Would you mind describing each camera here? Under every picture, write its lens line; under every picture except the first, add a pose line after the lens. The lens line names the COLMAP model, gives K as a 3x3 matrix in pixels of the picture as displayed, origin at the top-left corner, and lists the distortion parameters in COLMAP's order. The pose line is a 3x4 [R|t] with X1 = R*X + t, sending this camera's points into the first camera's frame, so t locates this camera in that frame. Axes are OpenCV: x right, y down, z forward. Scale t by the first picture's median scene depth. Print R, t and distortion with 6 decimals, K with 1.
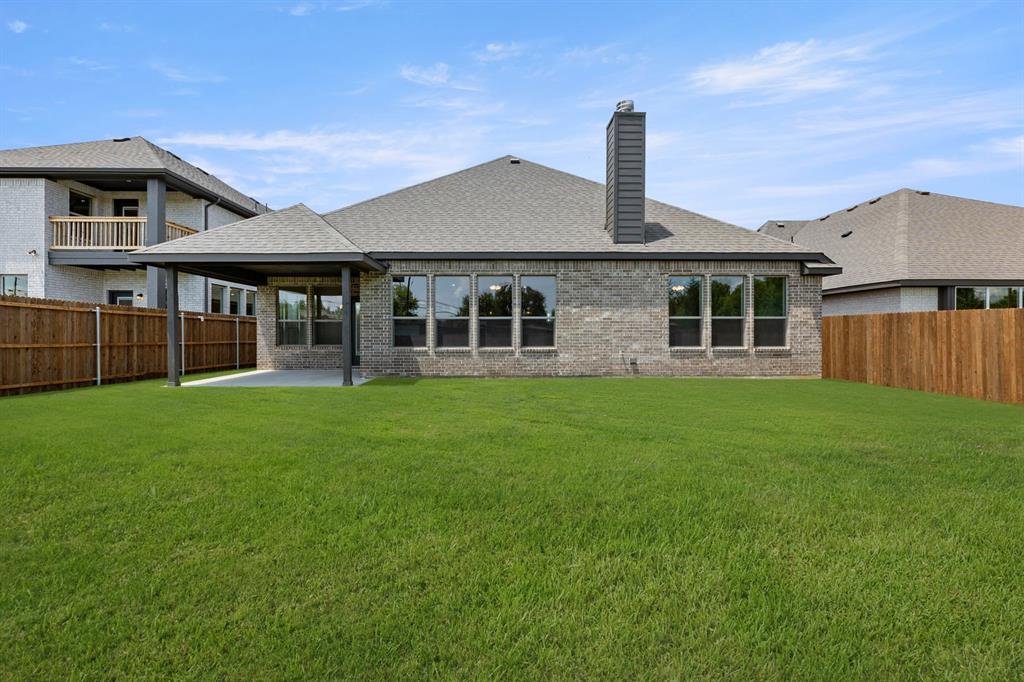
lens RADIAL K [[411.8, 0, 507.6], [0, 411.8, 337.5], [0, 0, 1]] dist [0.004778, 0.000130]
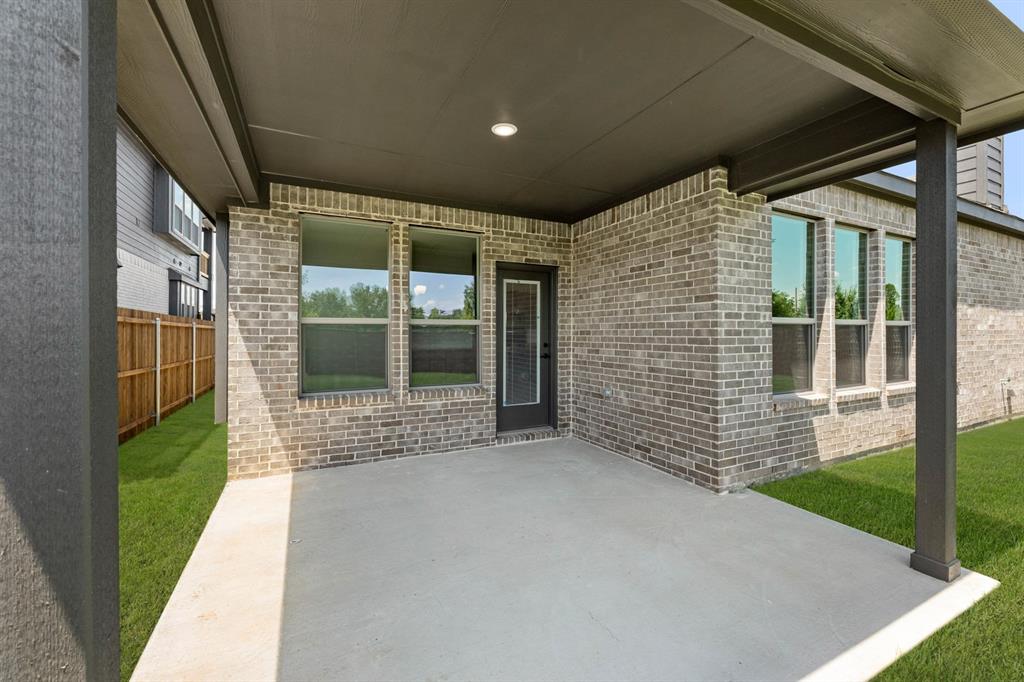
lens RADIAL K [[411.8, 0, 514.2], [0, 411.8, 331.4], [0, 0, 1]] dist [0.004778, 0.000130]
pose [[0.902467, -0.001208, 0.430757, -0.487813], [0.002706, 0.999992, -0.002866, -0.027569], [-0.430750, 0.003752, 0.902463, 0.562808]]
